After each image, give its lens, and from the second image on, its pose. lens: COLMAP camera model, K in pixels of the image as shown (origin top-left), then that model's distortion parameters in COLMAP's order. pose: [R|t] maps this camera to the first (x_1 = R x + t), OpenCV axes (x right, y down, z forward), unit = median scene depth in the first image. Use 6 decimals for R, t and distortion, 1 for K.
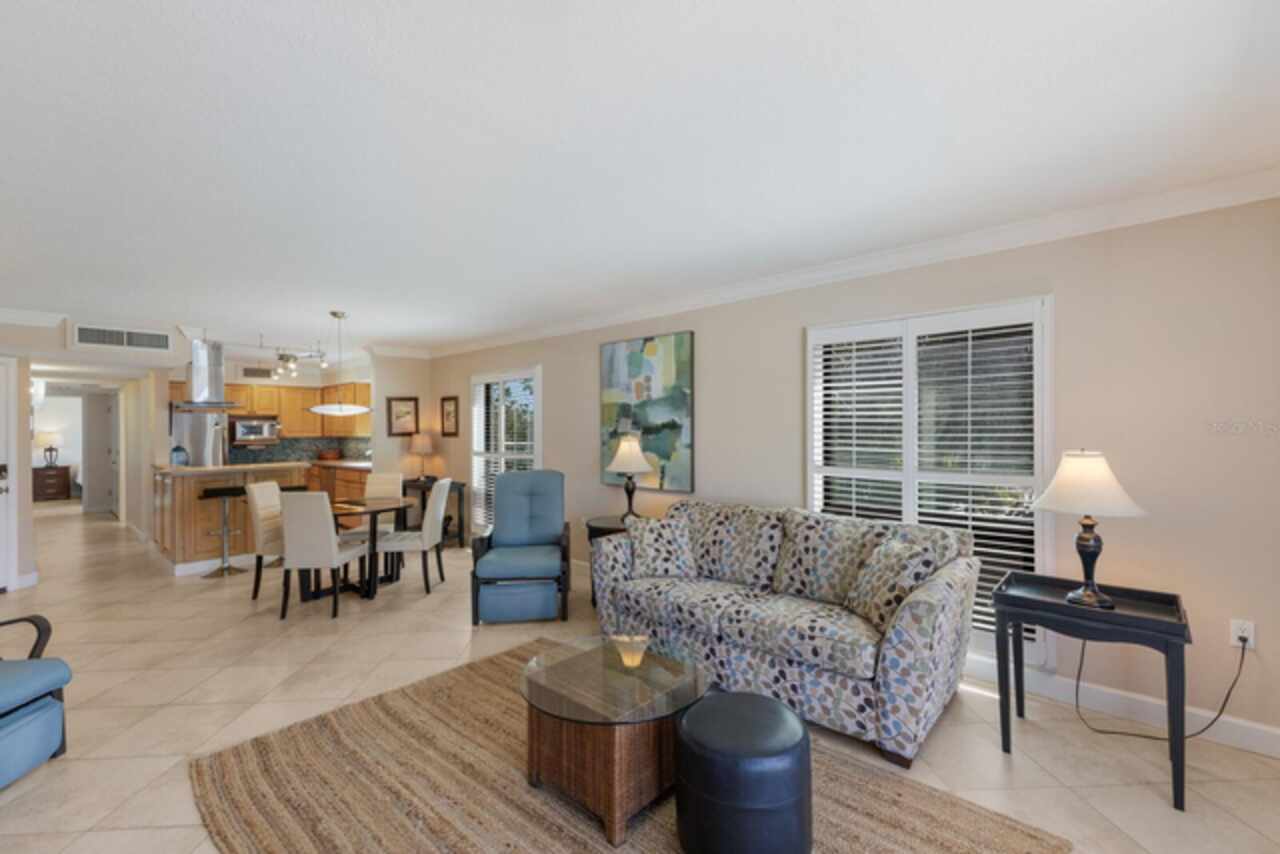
lens RADIAL K [[547.3, 0, 642.8], [0, 547.3, 425.4], [0, 0, 1]] dist [0.015147, -0.000208]
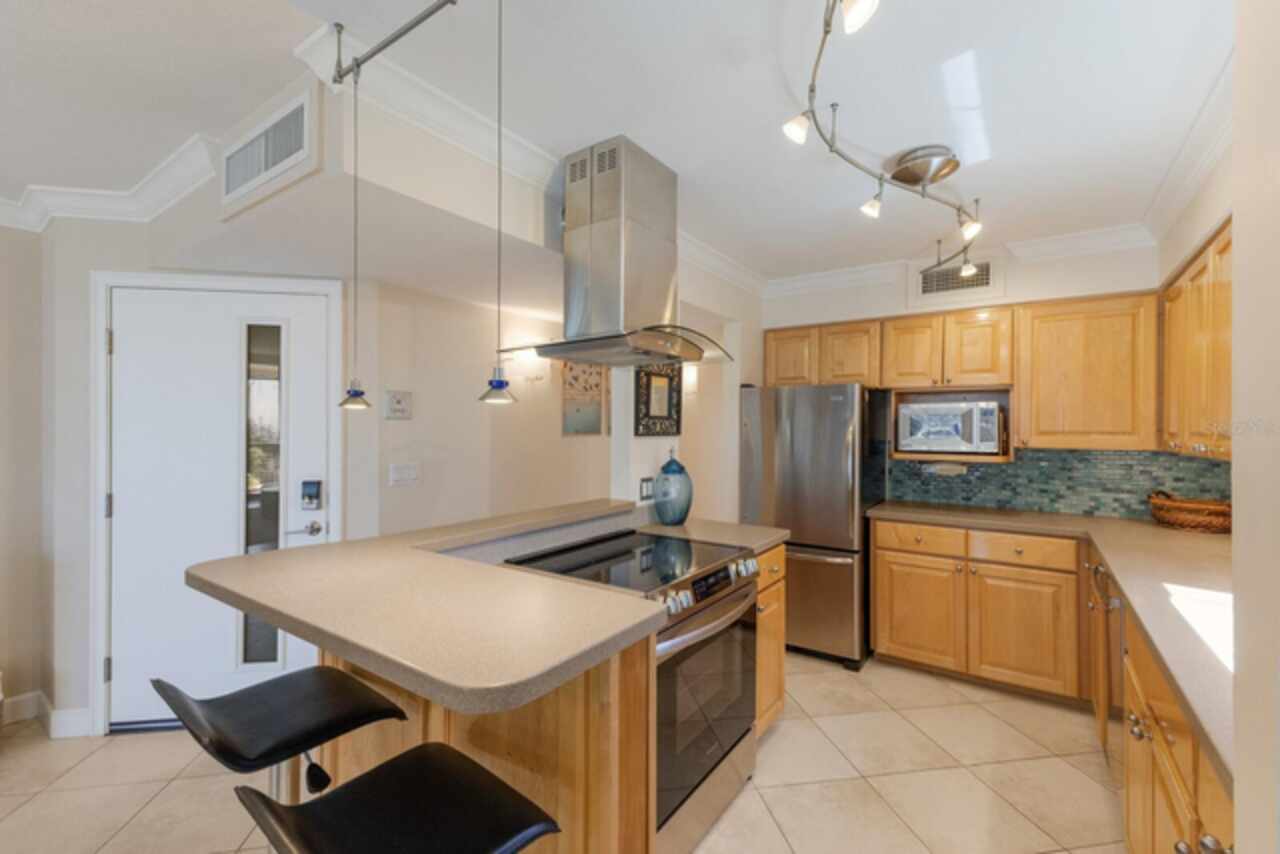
lens RADIAL K [[547.3, 0, 642.8], [0, 547.3, 425.4], [0, 0, 1]] dist [0.015147, -0.000208]
pose [[0.126765, 0.006673, -0.991910, -0.384817], [-0.005399, 0.999967, 0.006037, 0.007808], [0.991918, 0.004590, 0.126796, 0.825522]]
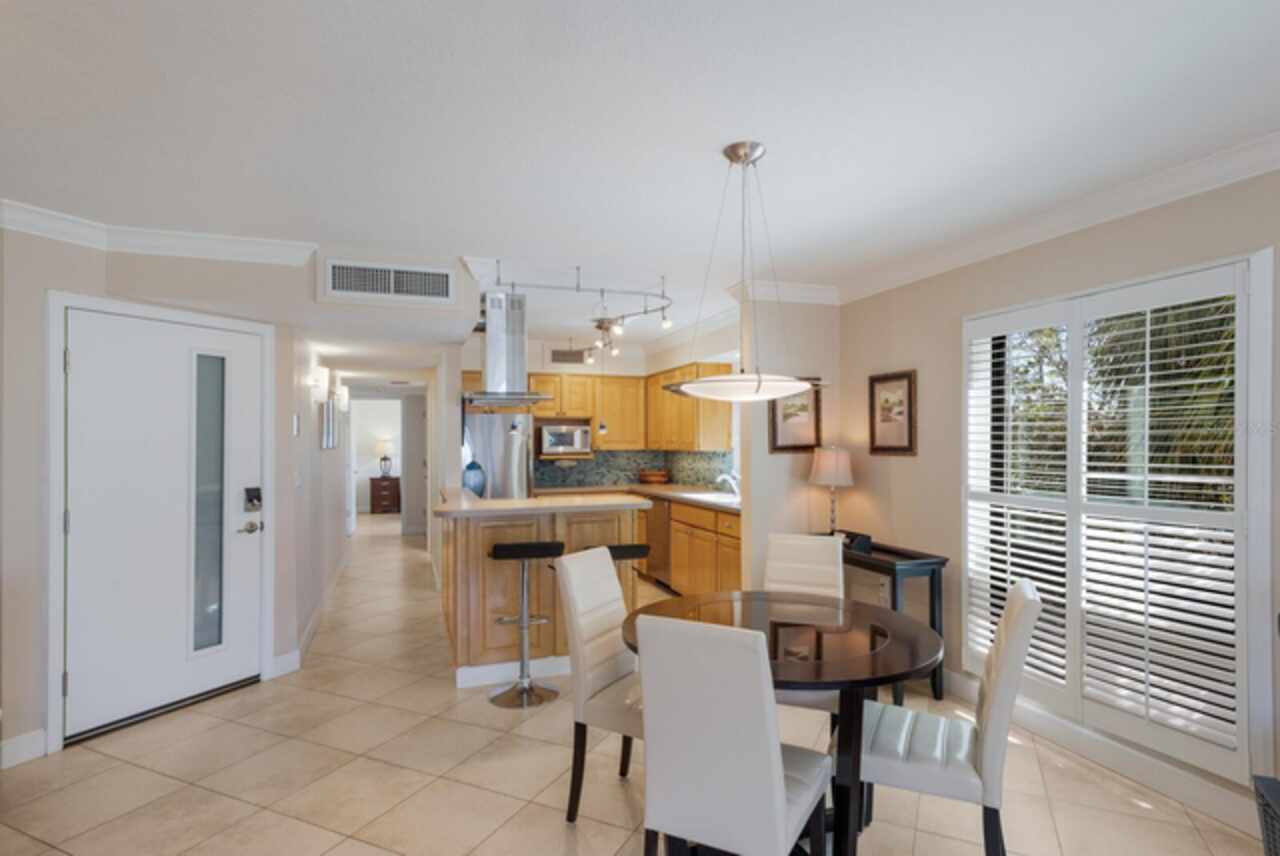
lens RADIAL K [[661.5, 0, 640.7], [0, 661.5, 438.8], [0, 0, 1]] dist [0.019533, -0.000164]
pose [[0.881733, 0.006133, -0.471710, -0.251628], [-0.004895, 0.999981, 0.003850, 0.005018], [0.471724, -0.001086, 0.881745, 0.346071]]
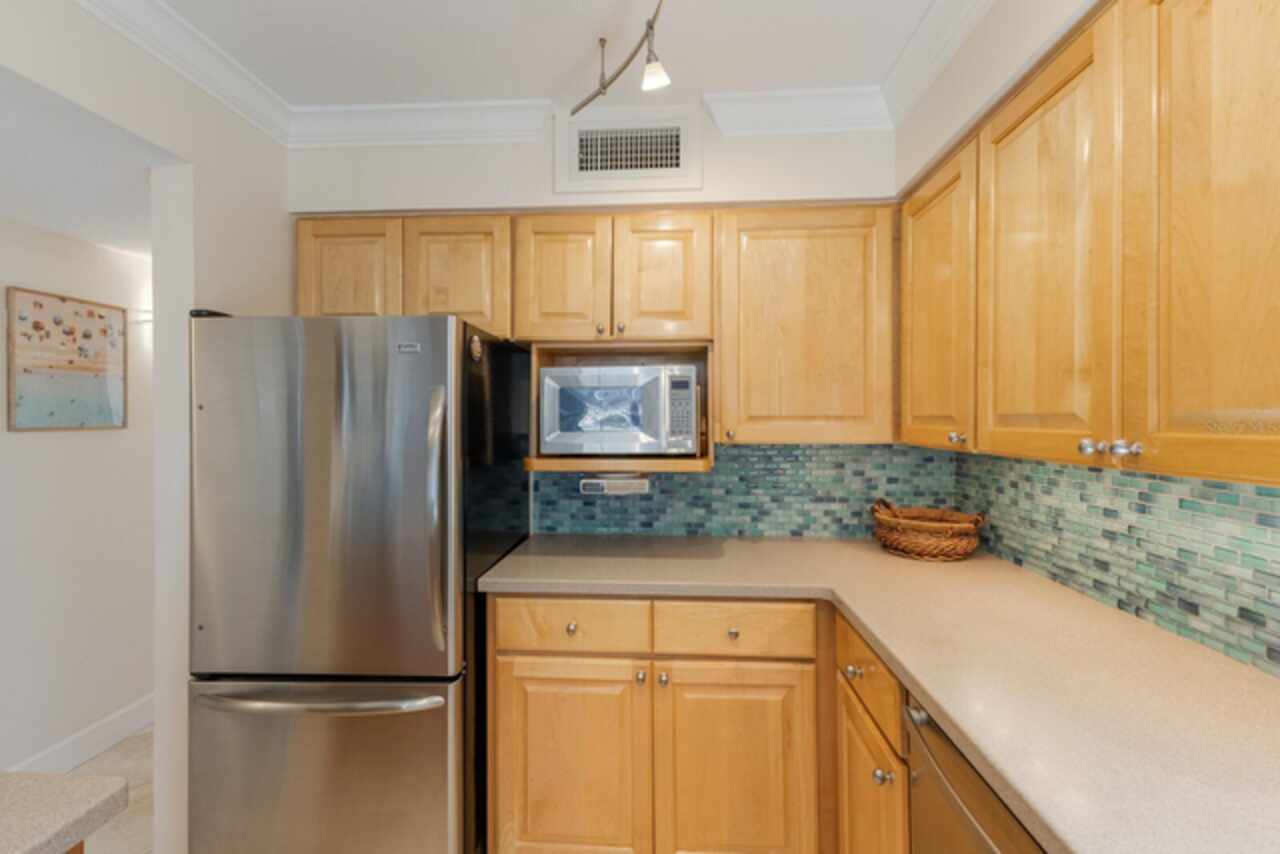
lens RADIAL K [[547.3, 0, 642.8], [0, 547.3, 425.4], [0, 0, 1]] dist [0.015147, -0.000208]
pose [[0.627758, 0.020568, -0.778137, -0.588718], [-0.002350, 0.999696, 0.024528, 0.011153], [0.778405, -0.013569, 0.627616, 0.973992]]
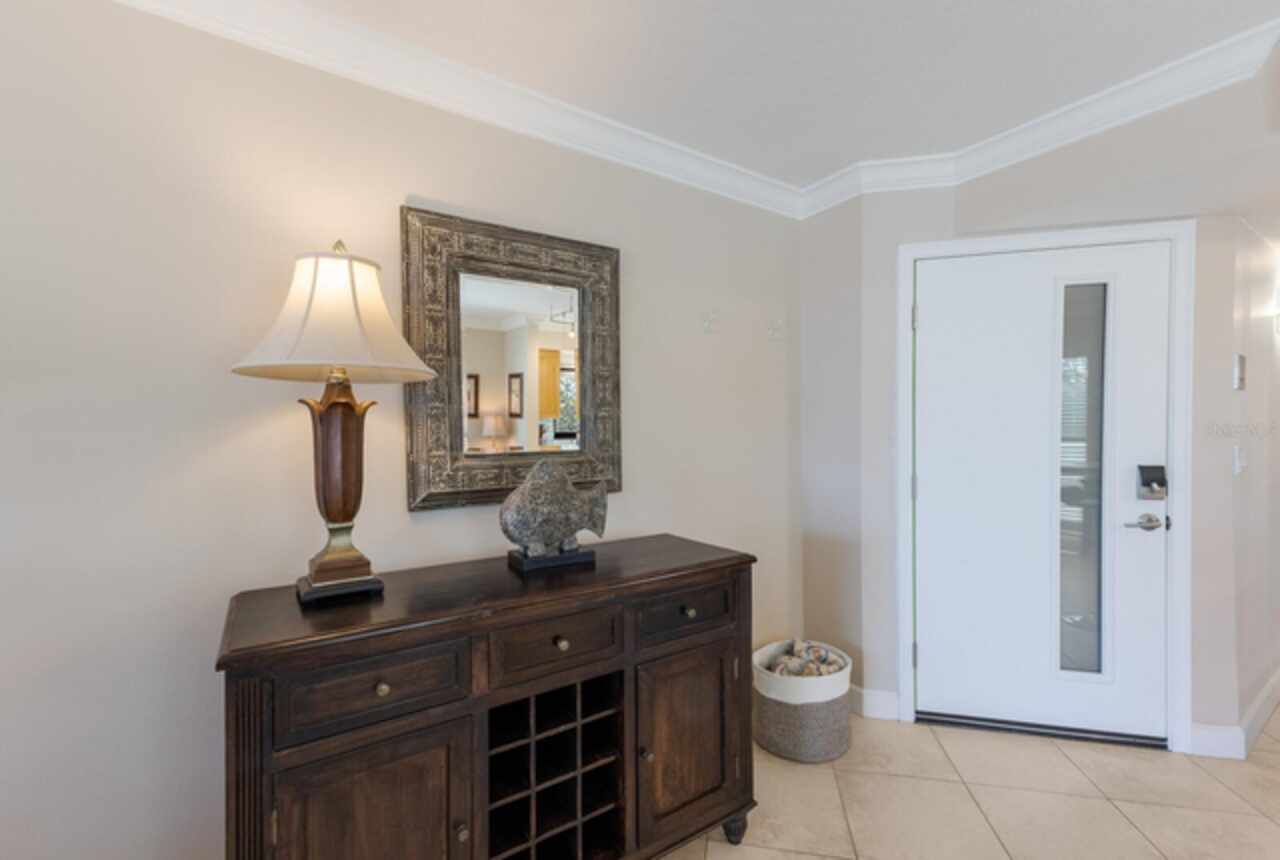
lens RADIAL K [[540.9, 0, 637.3], [0, 540.9, 436.1], [0, 0, 1]] dist [0.009195, 0.000012]
pose [[-0.236853, 0.027632, -0.971152, -0.413589], [0.013779, 0.999590, 0.025081, 0.019737], [0.971448, -0.007441, -0.237137, 0.462273]]
